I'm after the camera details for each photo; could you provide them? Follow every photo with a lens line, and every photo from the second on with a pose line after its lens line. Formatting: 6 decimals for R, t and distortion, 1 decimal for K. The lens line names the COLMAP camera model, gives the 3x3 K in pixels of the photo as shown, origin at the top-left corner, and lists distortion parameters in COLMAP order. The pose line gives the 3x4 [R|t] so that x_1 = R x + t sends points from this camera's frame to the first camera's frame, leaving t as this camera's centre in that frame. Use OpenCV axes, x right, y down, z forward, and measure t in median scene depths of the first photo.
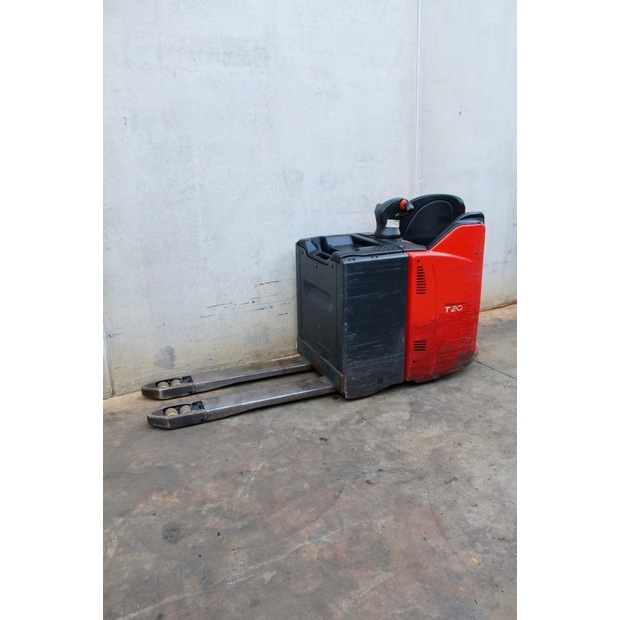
lens RADIAL K [[506.2, 0, 309.7], [0, 506.2, 312.7], [0, 0, 1]] dist [-0.156852, 0.134397]
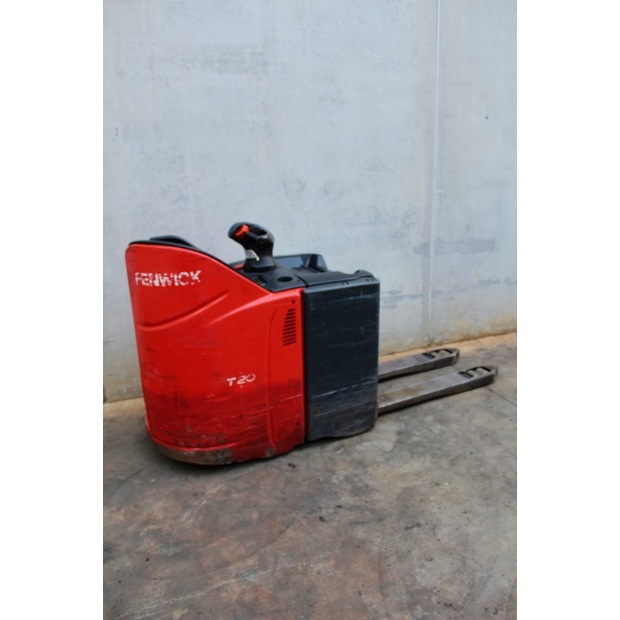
lens RADIAL K [[506.2, 0, 306.9], [0, 506.2, 311.3], [0, 0, 1]] dist [-0.156852, 0.134397]
pose [[0.988377, 0.038117, -0.147169, 0.162864], [-0.040248, 0.999123, -0.011526, -0.024770], [0.146601, 0.017315, 0.989044, 0.063063]]
